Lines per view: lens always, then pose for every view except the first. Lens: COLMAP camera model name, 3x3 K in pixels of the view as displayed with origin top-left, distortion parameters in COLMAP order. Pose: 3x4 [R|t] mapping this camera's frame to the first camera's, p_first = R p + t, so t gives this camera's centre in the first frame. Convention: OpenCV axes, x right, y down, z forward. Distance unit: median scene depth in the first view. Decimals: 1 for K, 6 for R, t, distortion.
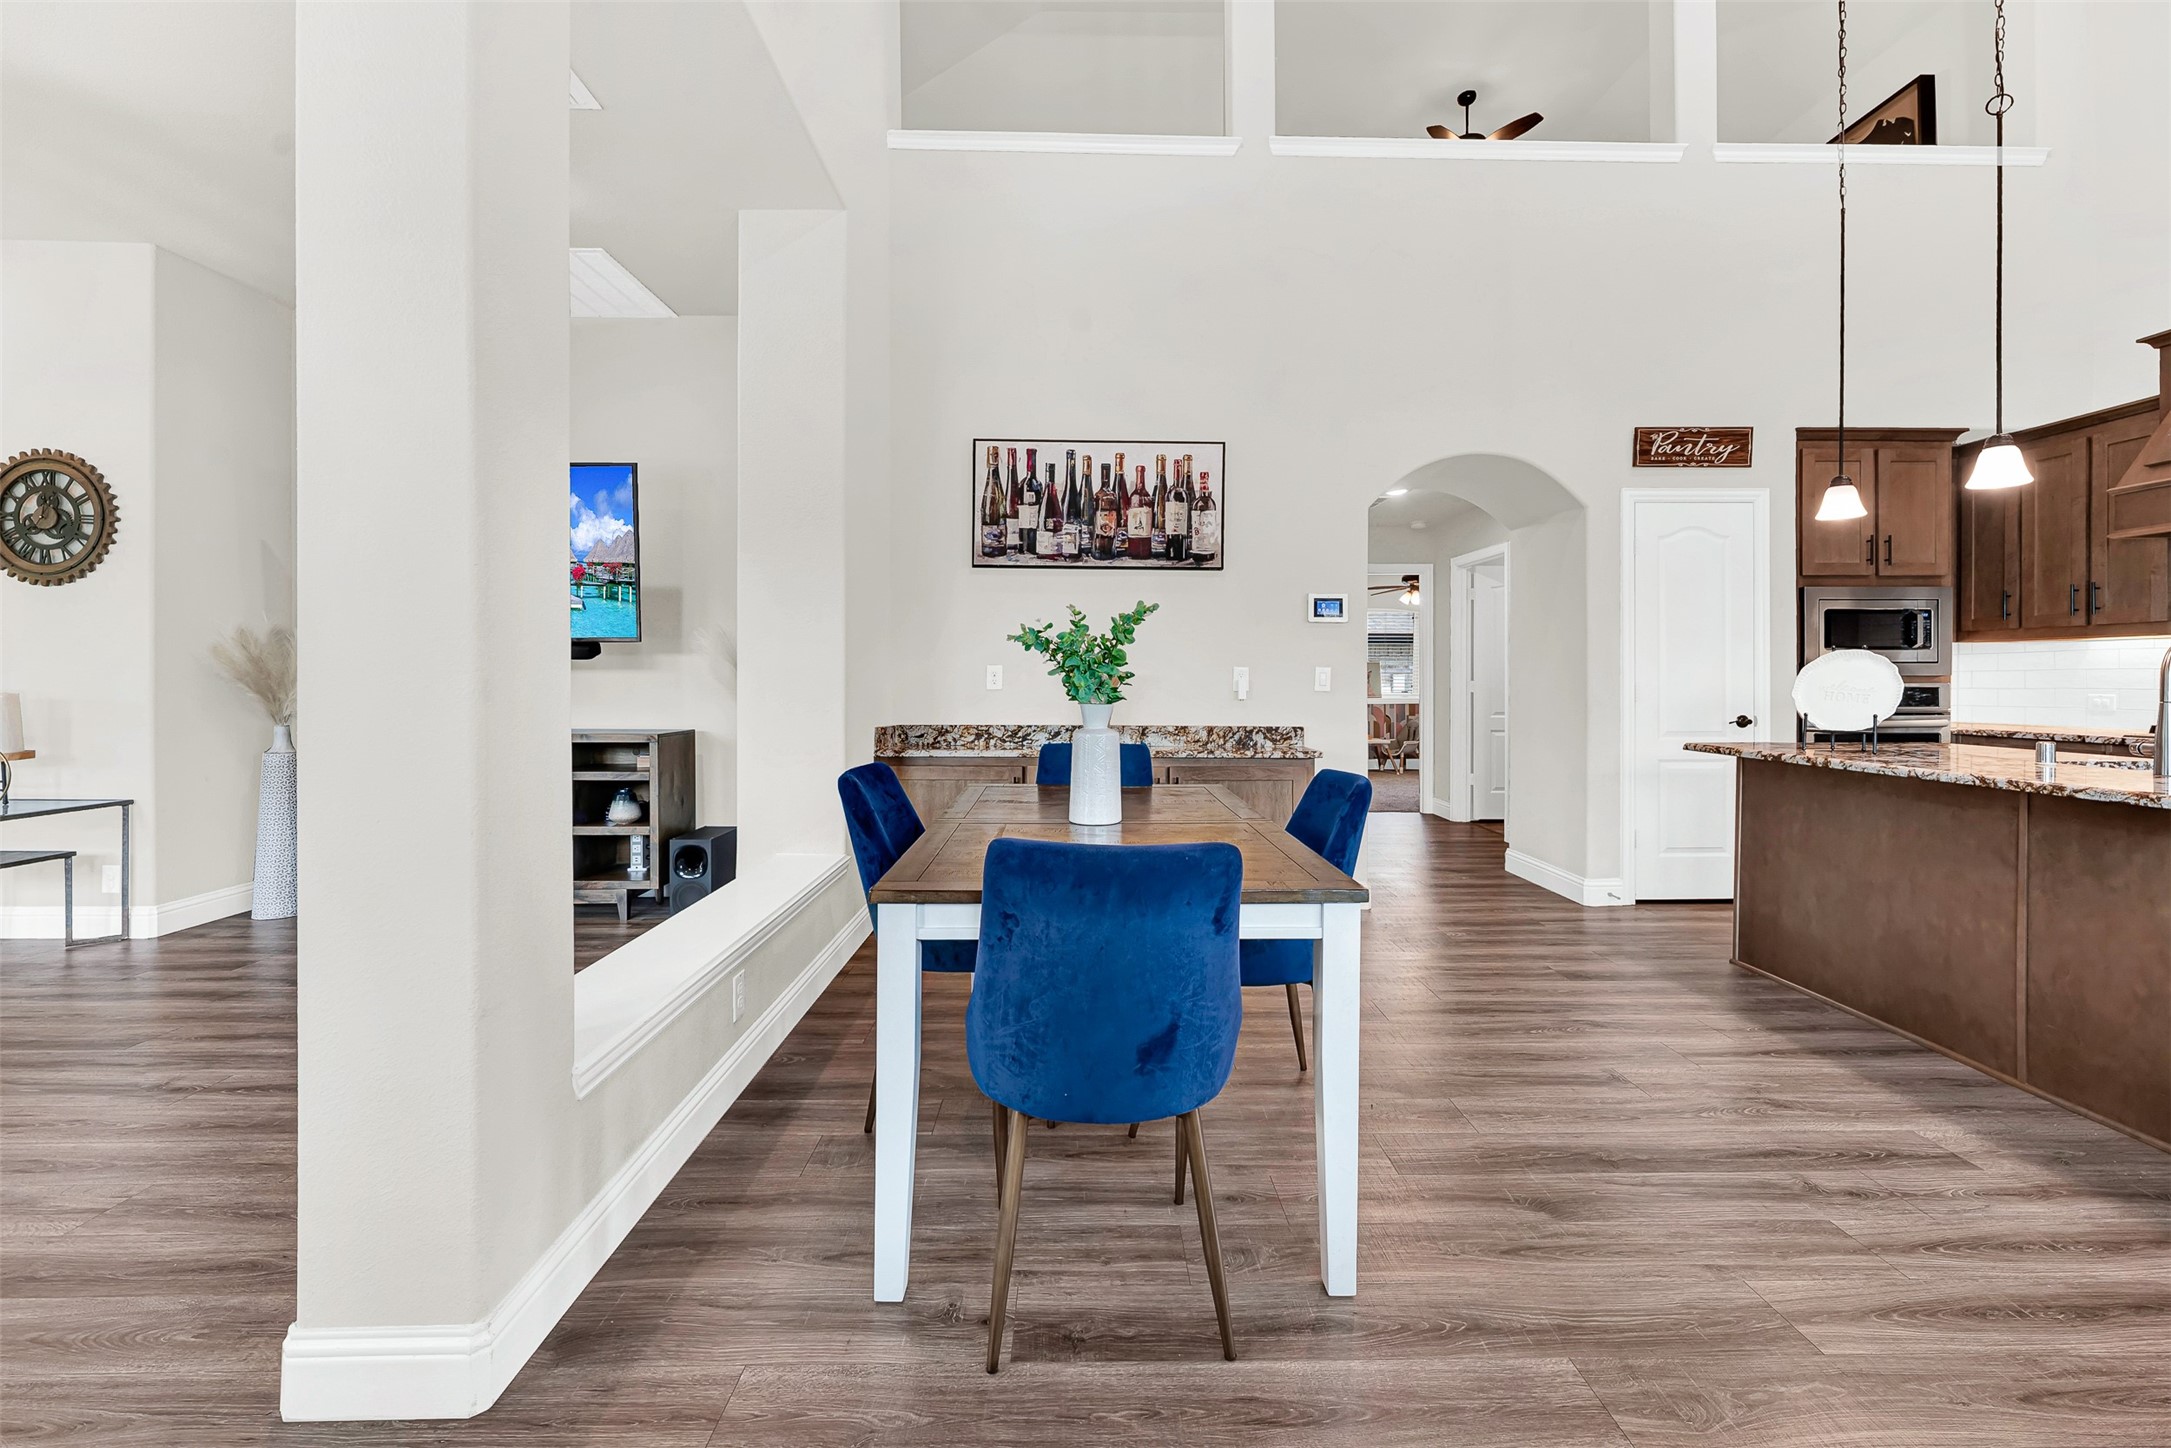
lens RADIAL K [[904.7, 0, 1085.0], [0, 904.7, 677.6], [0, 0, 1]] dist [-0.001404, -0.000175]
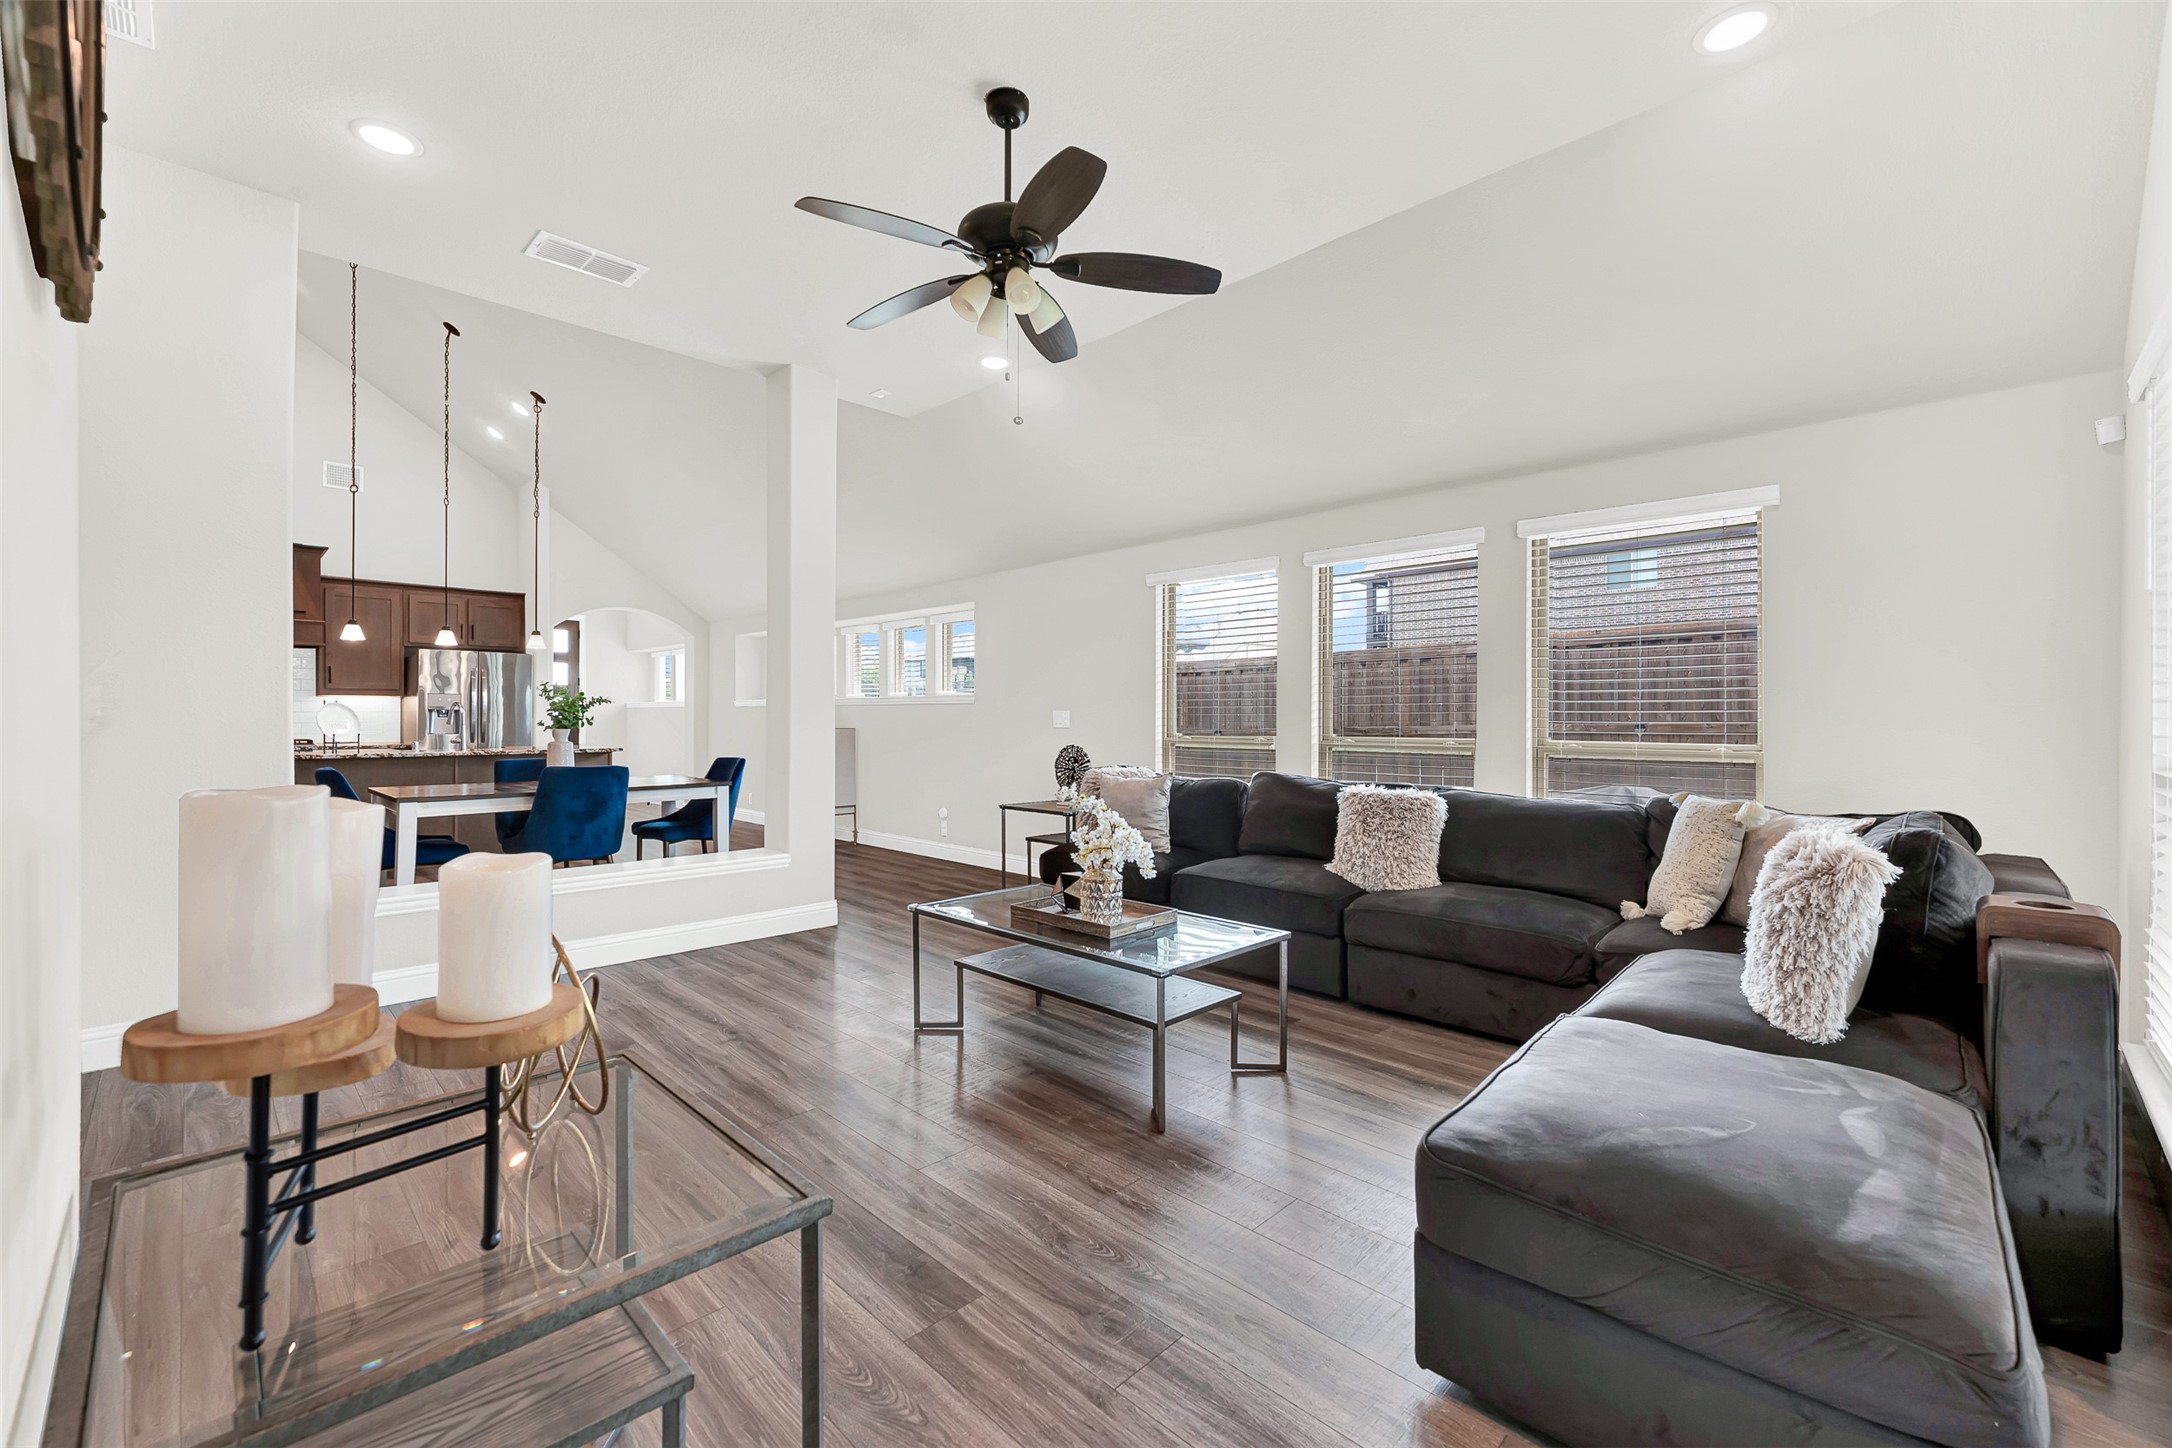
lens RADIAL K [[894.3, 0, 1086.0], [0, 894.3, 724.0], [0, 0, 1]] dist [-0.000969, -0.000299]
pose [[-0.697118, -0.010438, 0.716880, -1.290137], [-0.007868, 0.999945, 0.006908, -0.003656], [-0.716913, -0.000825, -0.697162, 0.866180]]
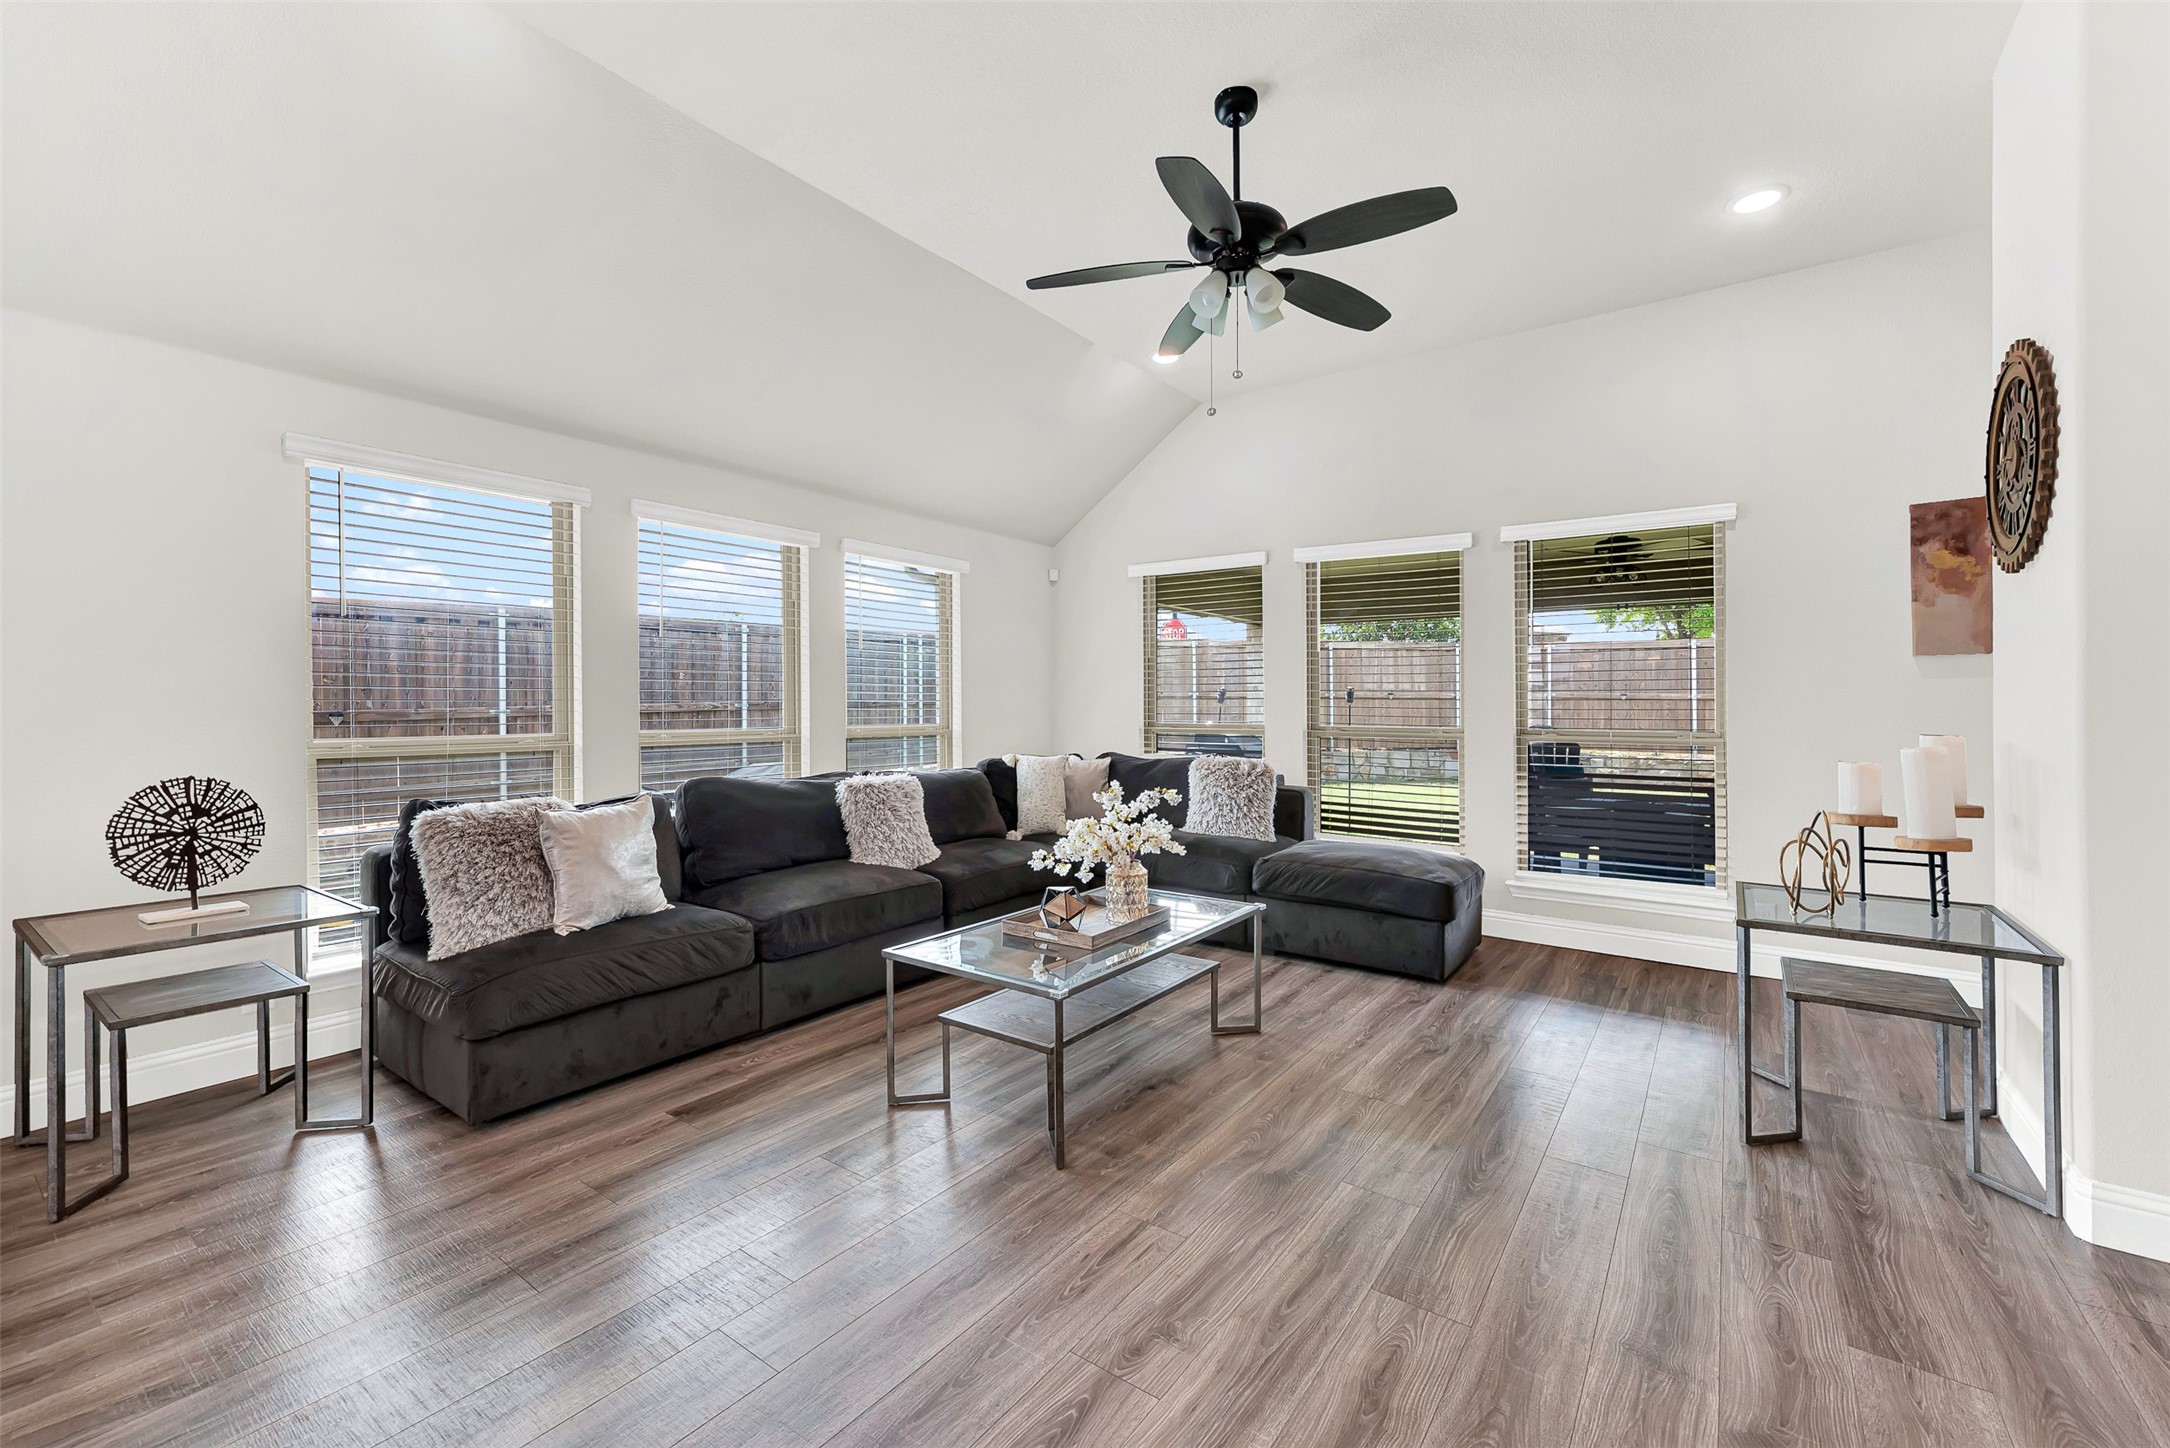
lens RADIAL K [[886.3, 0, 1080.3], [0, 886.3, 692.4], [0, 0, 1]] dist [-0.000395, -0.000048]
pose [[-0.608468, -0.015610, -0.793425, -0.258357], [-0.003591, 0.999850, -0.016918, -0.007649], [0.793571, -0.007445, -0.608433, 0.767465]]
